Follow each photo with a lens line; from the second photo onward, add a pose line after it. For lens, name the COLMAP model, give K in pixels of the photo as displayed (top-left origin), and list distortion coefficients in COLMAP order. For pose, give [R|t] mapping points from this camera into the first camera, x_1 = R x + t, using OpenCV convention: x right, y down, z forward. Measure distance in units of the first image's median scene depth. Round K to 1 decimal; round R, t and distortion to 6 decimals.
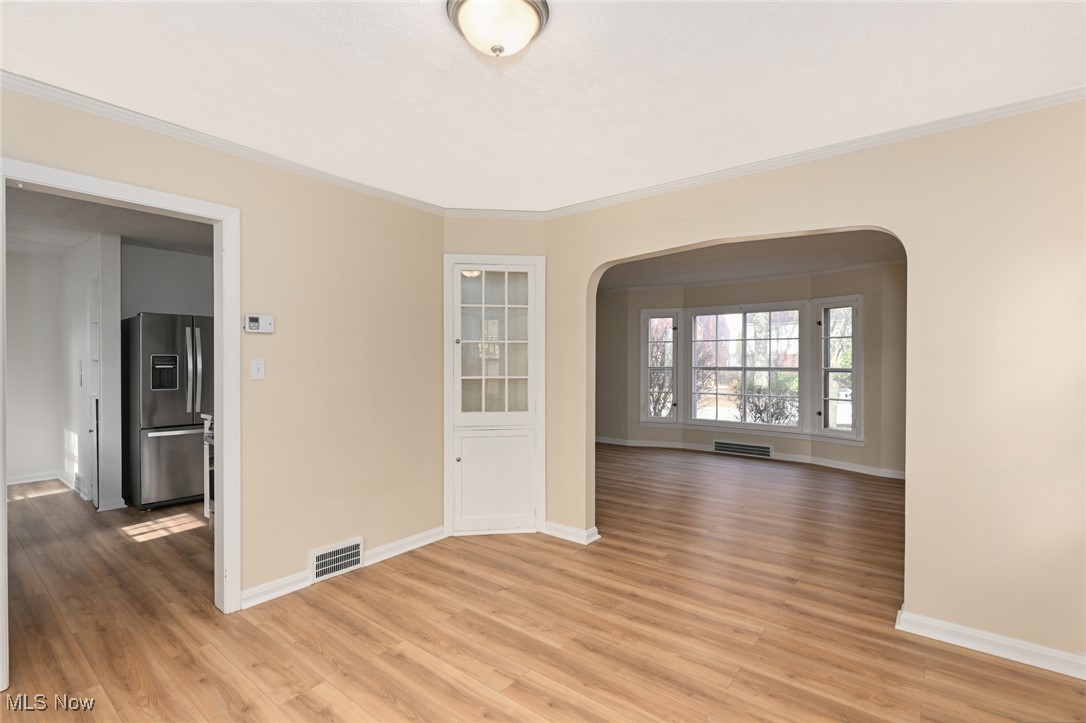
lens RADIAL K [[511.9, 0, 541.5], [0, 511.9, 361.8], [0, 0, 1]] dist [0.000468, 0.000075]
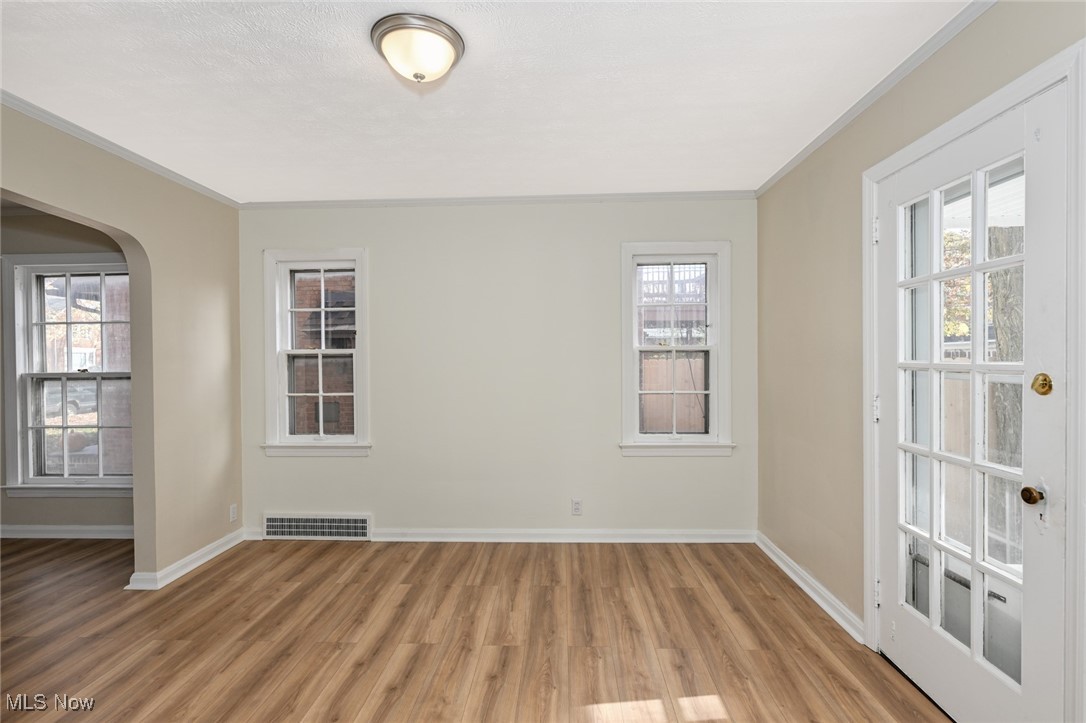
lens RADIAL K [[511.9, 0, 541.9], [0, 511.9, 359.2], [0, 0, 1]] dist [0.000468, 0.000075]
pose [[-0.595632, -0.006595, 0.803231, -0.866414], [0.006350, 0.999896, 0.012918, -0.023690], [-0.803233, 0.012795, -0.595528, 1.087190]]
